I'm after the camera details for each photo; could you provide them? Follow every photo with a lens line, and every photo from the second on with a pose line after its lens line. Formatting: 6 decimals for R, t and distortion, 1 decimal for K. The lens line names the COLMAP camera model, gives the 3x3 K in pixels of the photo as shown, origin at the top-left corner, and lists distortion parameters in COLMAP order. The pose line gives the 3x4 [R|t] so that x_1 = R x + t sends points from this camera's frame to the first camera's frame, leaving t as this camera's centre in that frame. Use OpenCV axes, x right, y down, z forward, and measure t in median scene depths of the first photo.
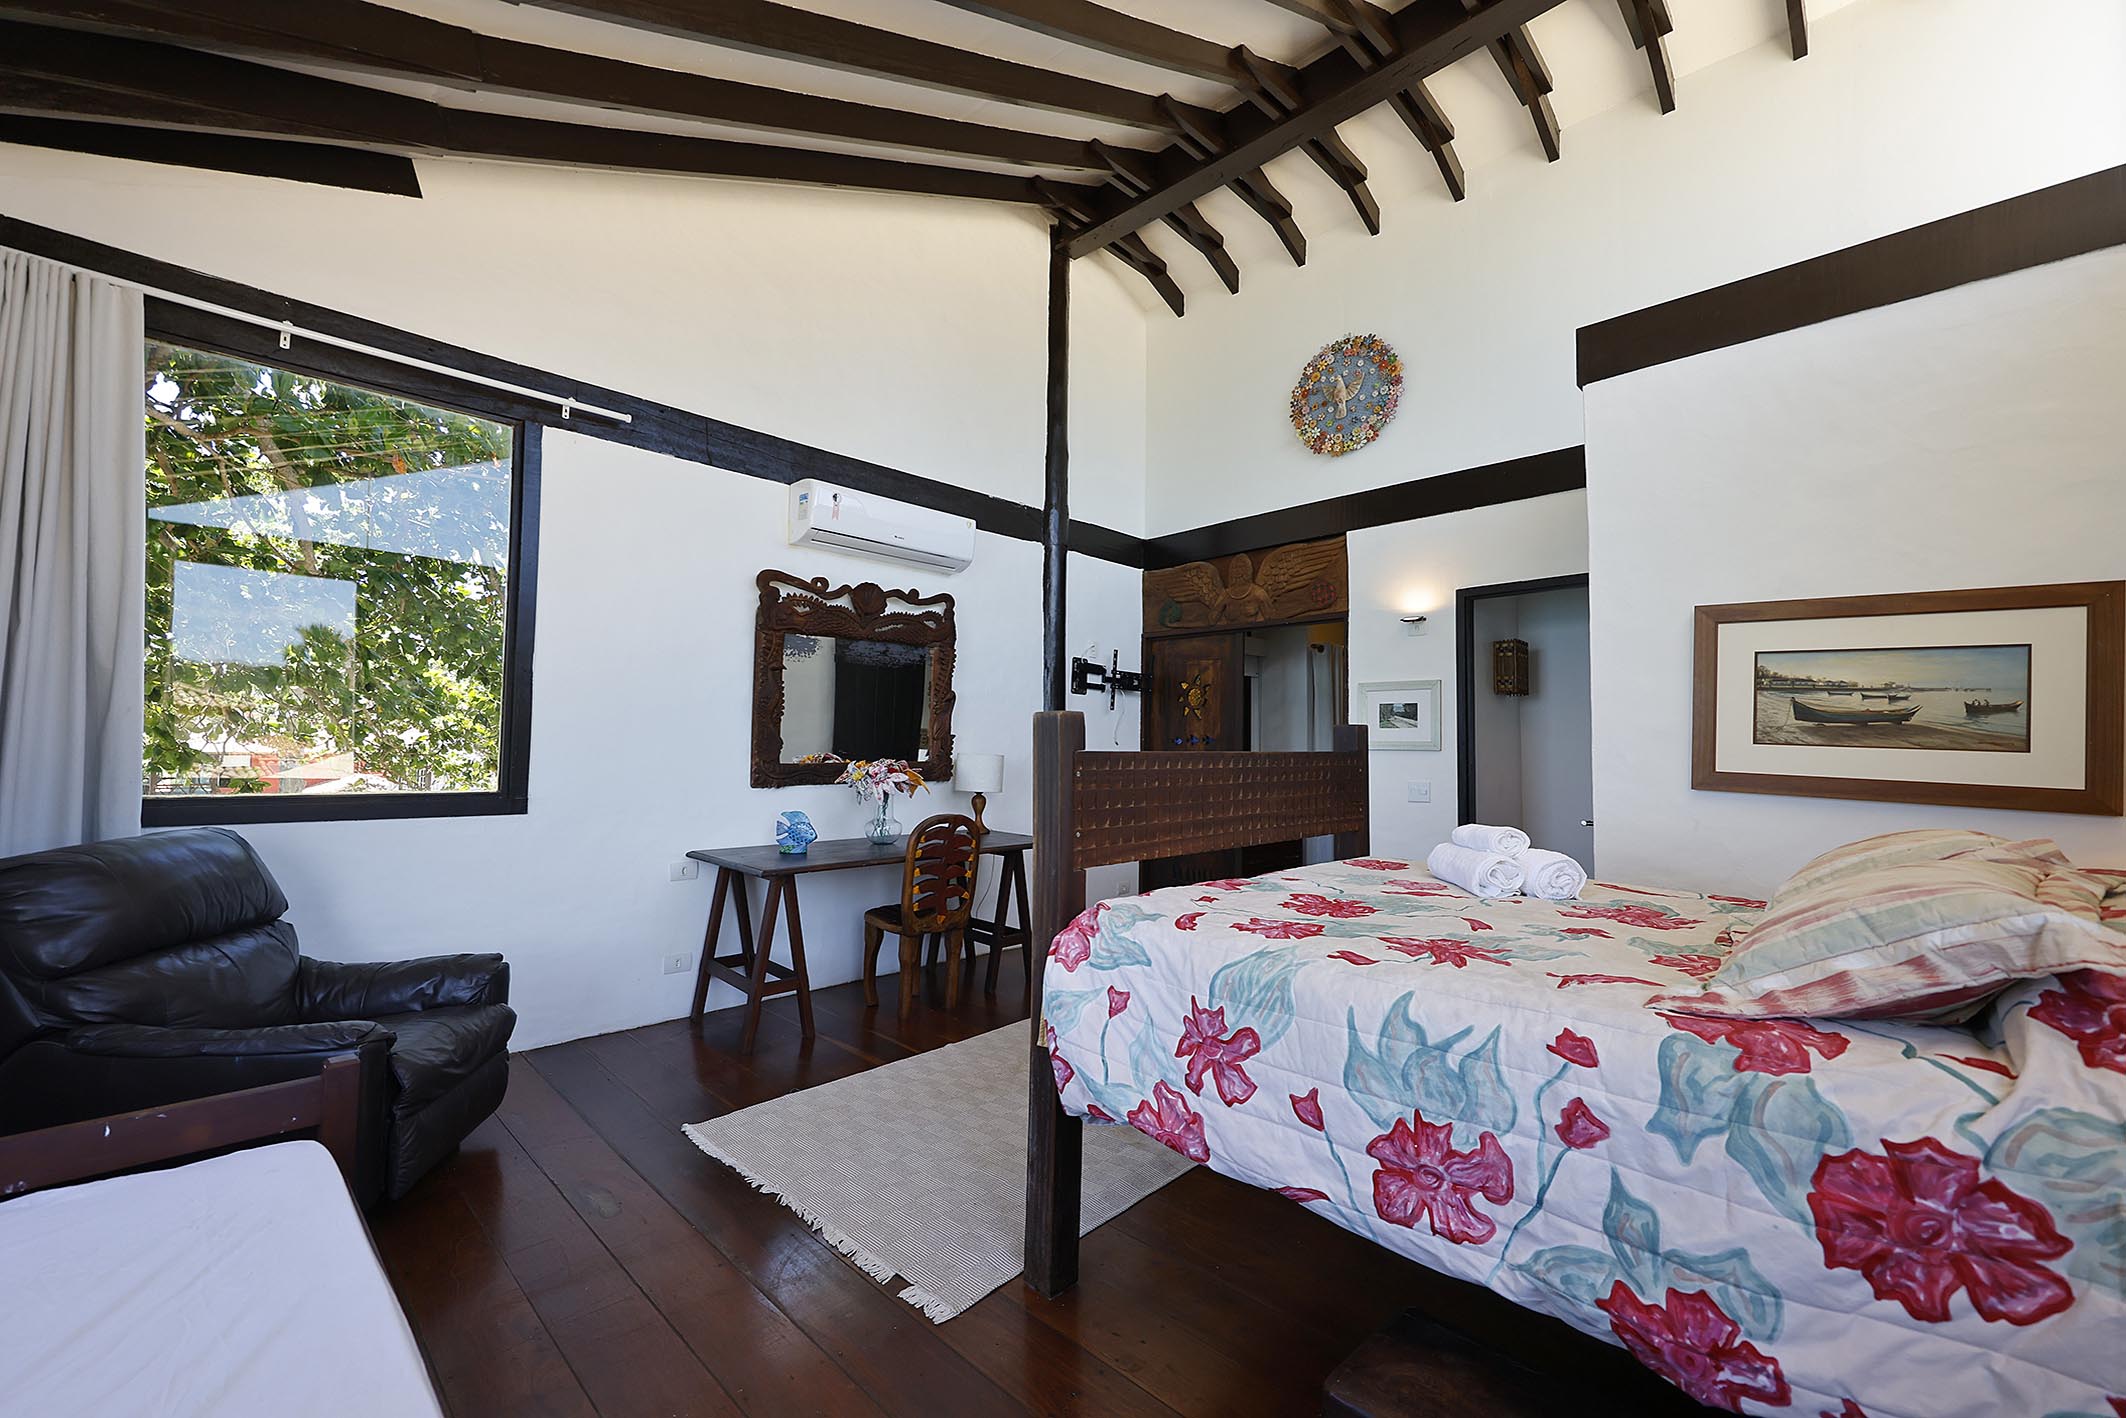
lens RADIAL K [[828.6, 0, 1056.6], [0, 828.6, 713.3], [0, 0, 1]] dist [-0.000597, -0.000059]
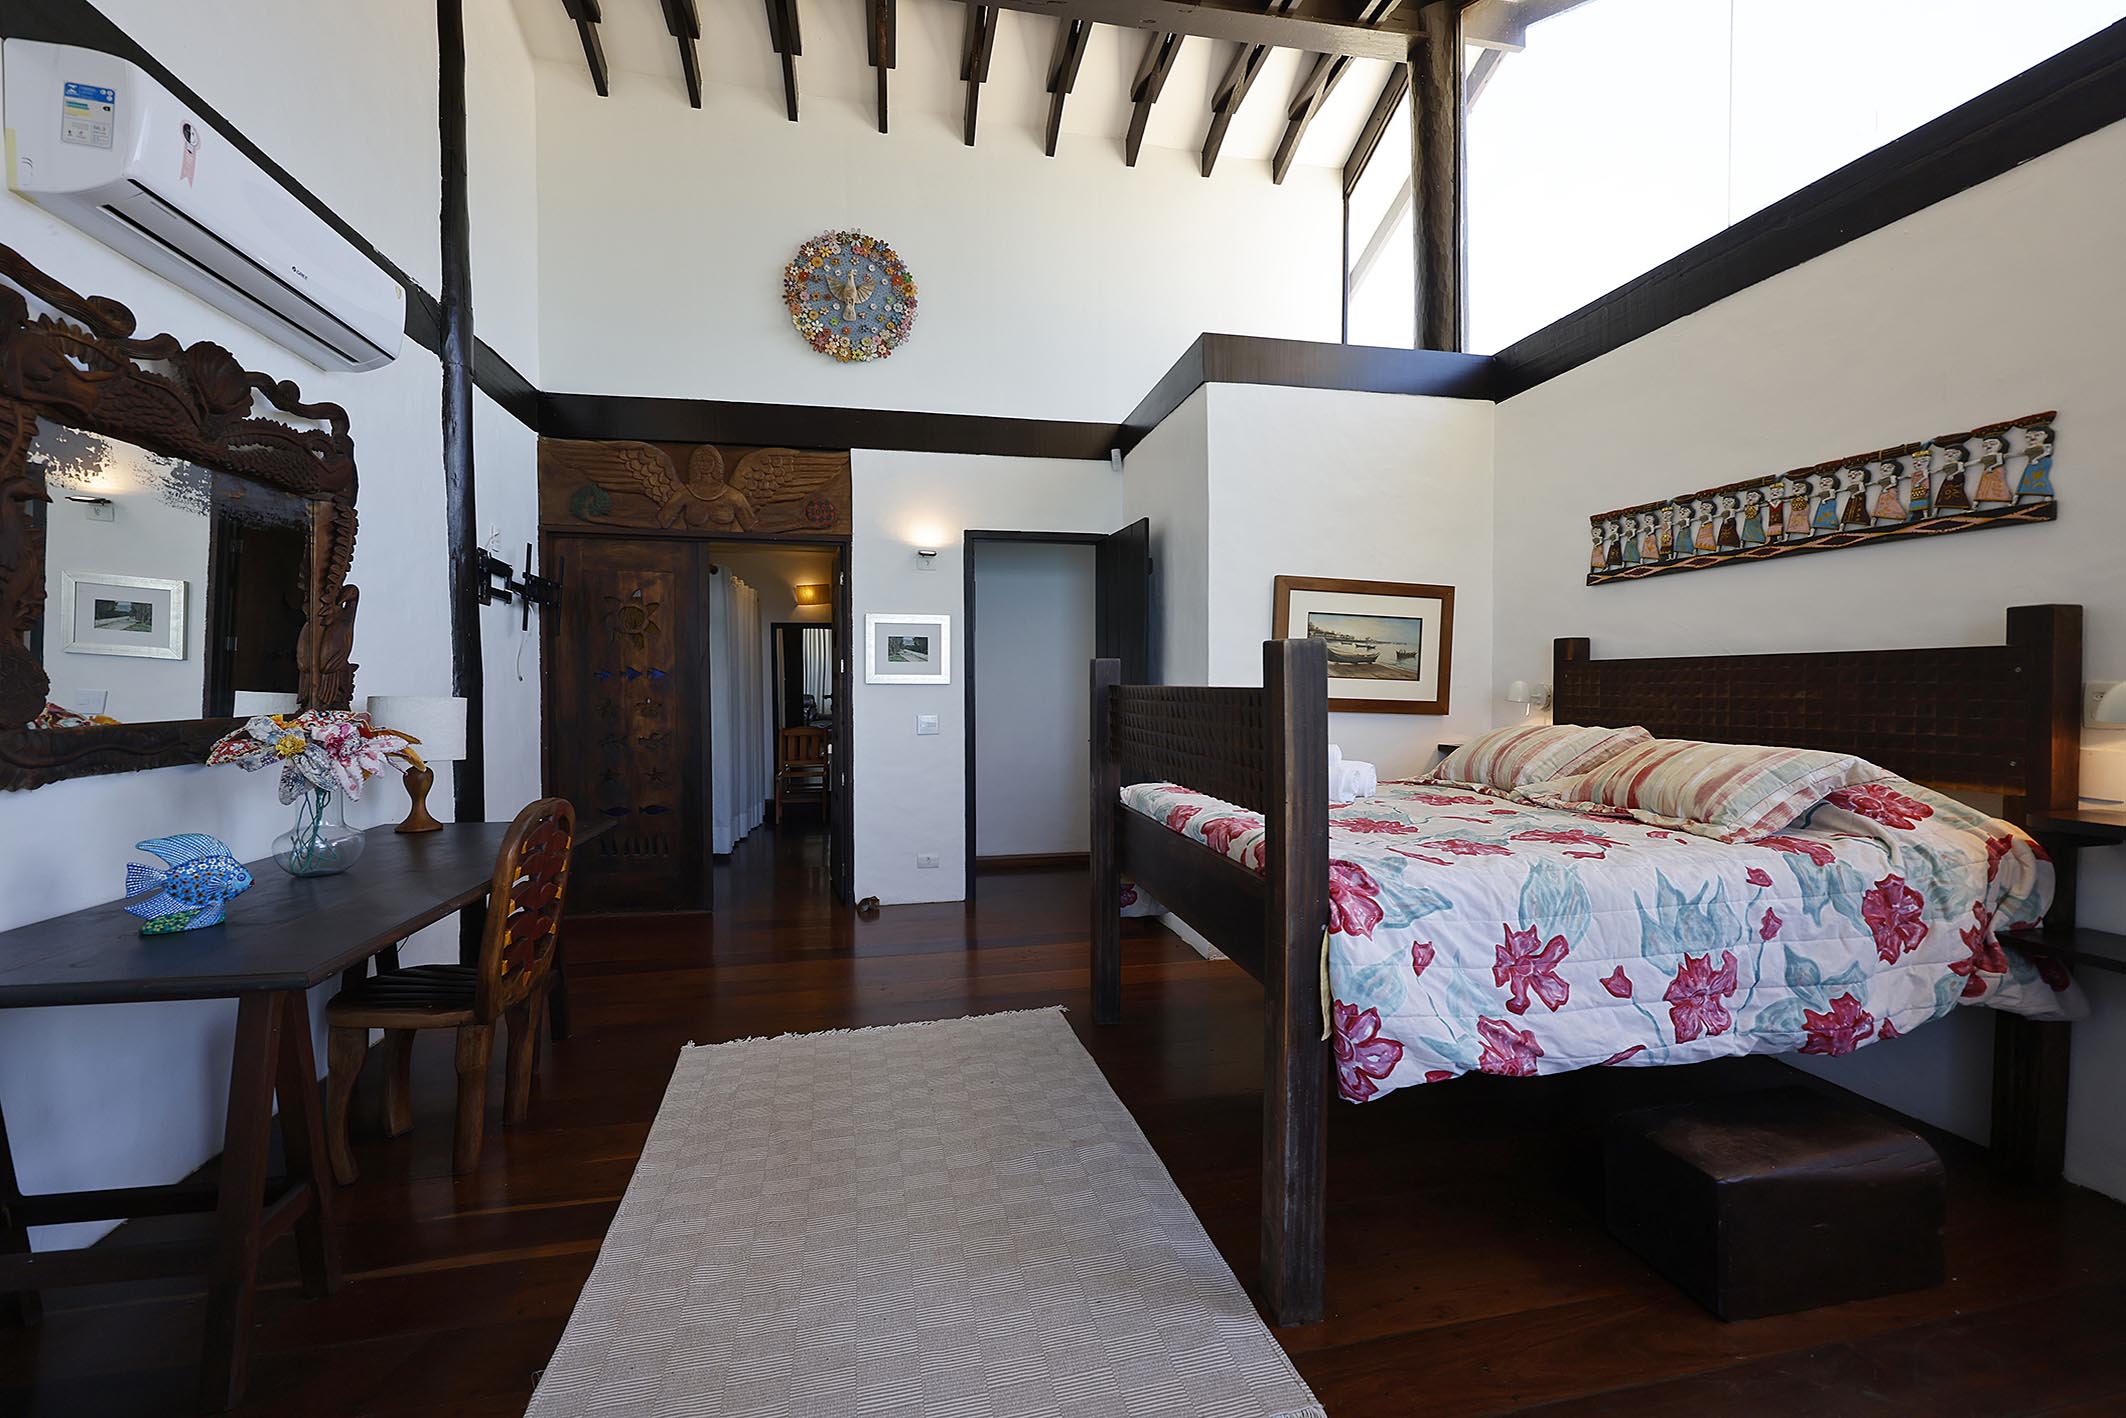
lens RADIAL K [[844.9, 0, 1029.3], [0, 844.9, 707.6], [0, 0, 1]] dist [-0.003211, -0.000555]
pose [[0.568818, -0.032079, 0.821838, -0.704289], [-0.026852, 0.997982, 0.057539, 0.021750], [-0.822025, -0.054798, 0.566808, 0.629644]]
